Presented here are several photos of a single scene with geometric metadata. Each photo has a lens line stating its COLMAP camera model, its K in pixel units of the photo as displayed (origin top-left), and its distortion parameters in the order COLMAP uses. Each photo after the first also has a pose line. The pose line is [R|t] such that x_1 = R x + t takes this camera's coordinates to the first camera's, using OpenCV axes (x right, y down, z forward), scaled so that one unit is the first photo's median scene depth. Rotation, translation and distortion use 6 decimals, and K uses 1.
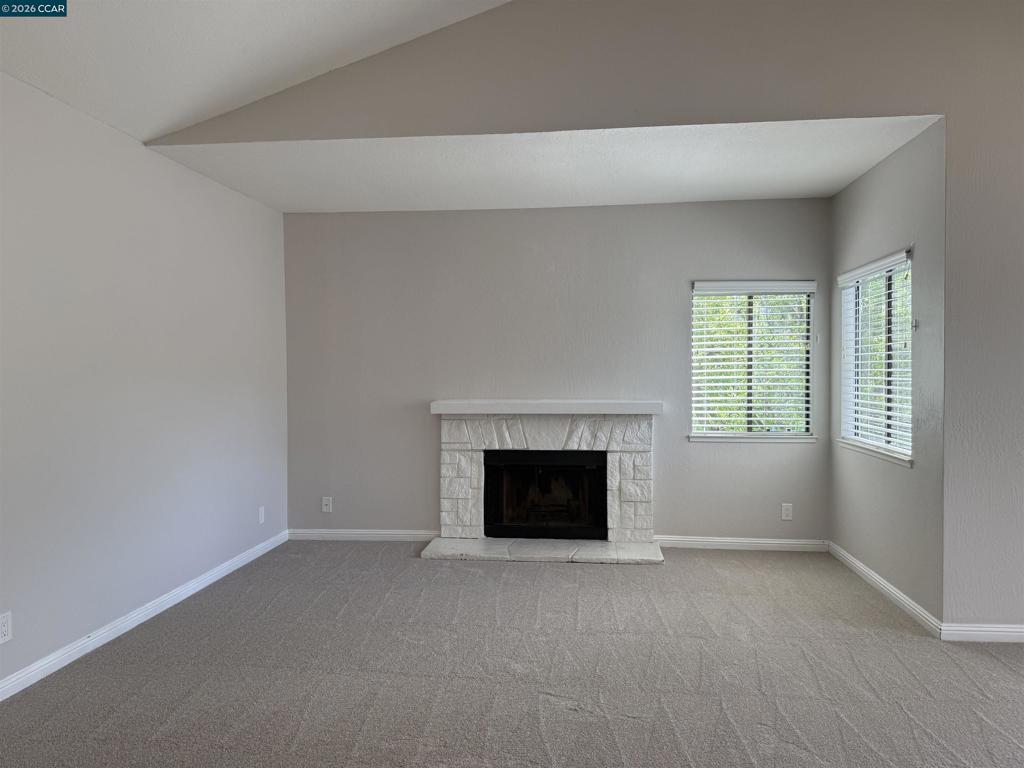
lens RADIAL K [[732.1, 0, 519.3], [0, 732.1, 380.0], [0, 0, 1]] dist [0.076953, -0.061263]
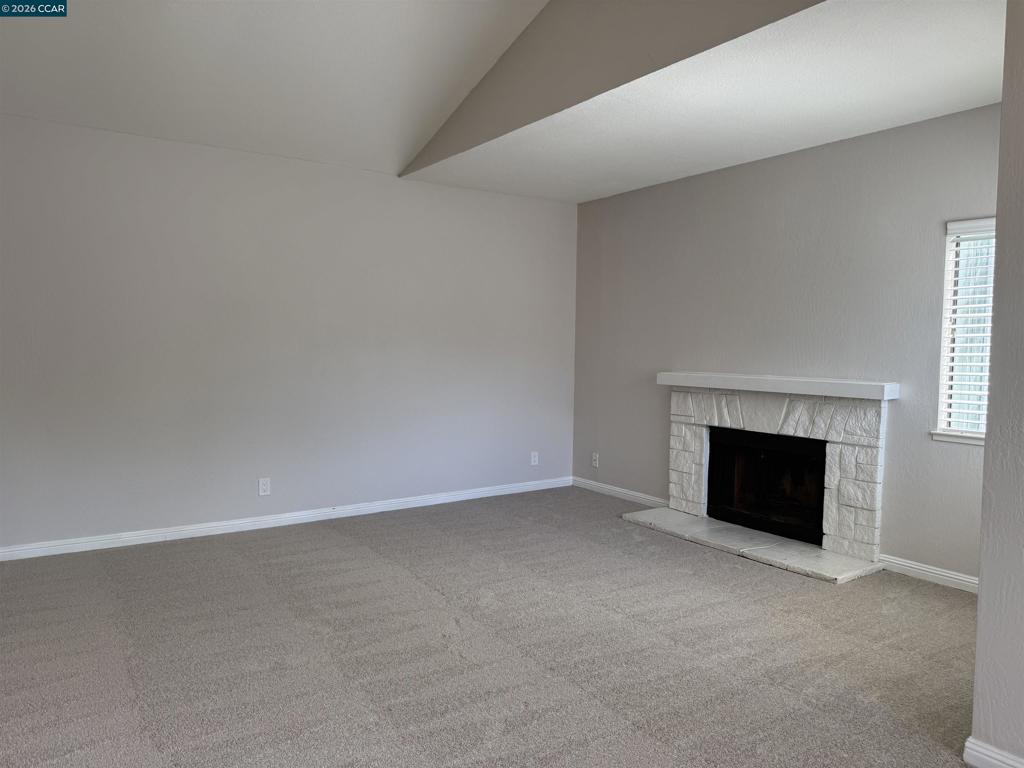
lens RADIAL K [[732.1, 0, 514.9], [0, 732.1, 383.2], [0, 0, 1]] dist [0.076953, -0.061263]
pose [[0.645287, 0.052634, -0.762125, 0.526374], [-0.027877, 0.998582, 0.045362, 0.003876], [0.763431, -0.008026, 0.645839, 0.192615]]
